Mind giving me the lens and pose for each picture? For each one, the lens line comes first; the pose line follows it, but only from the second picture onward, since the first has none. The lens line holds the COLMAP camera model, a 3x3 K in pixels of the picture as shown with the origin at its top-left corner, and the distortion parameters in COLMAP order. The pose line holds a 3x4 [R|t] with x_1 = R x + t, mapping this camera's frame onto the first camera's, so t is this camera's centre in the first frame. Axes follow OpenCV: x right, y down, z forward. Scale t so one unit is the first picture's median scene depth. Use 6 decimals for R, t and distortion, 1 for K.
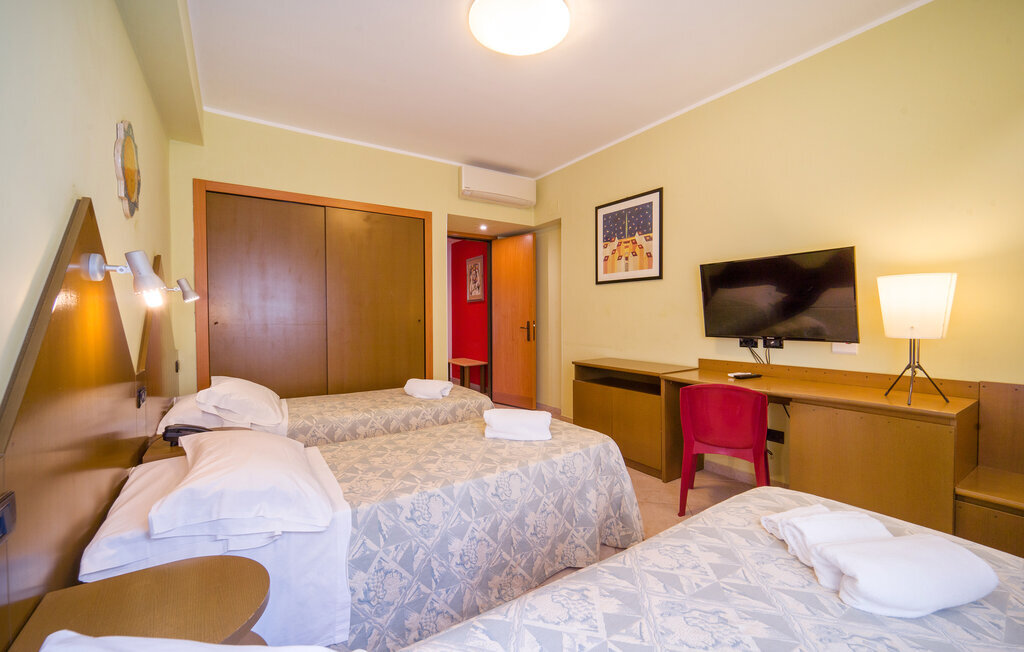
lens RADIAL K [[425.5, 0, 517.5], [0, 425.5, 318.0], [0, 0, 1]] dist [-0.000495, -0.000053]
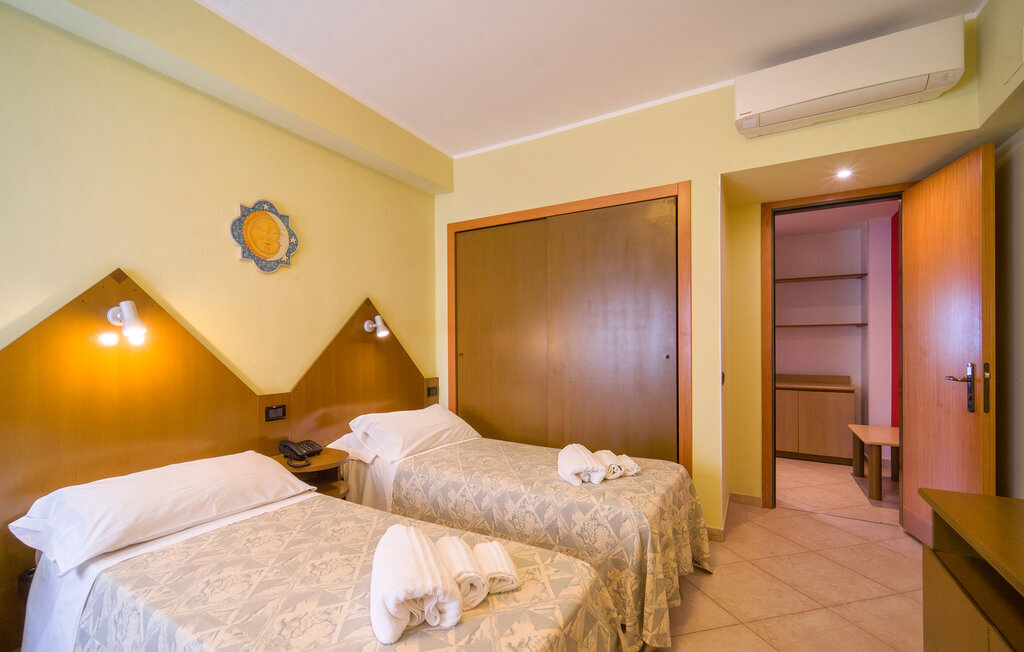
lens RADIAL K [[454.5, 0, 495.8], [0, 454.5, 348.6], [0, 0, 1]] dist [-0.002492, -0.000597]
pose [[0.413977, 0.002594, -0.910284, 0.357439], [-0.006633, 0.999978, -0.000167, -0.005395], [0.910263, 0.006107, 0.413985, 0.613299]]
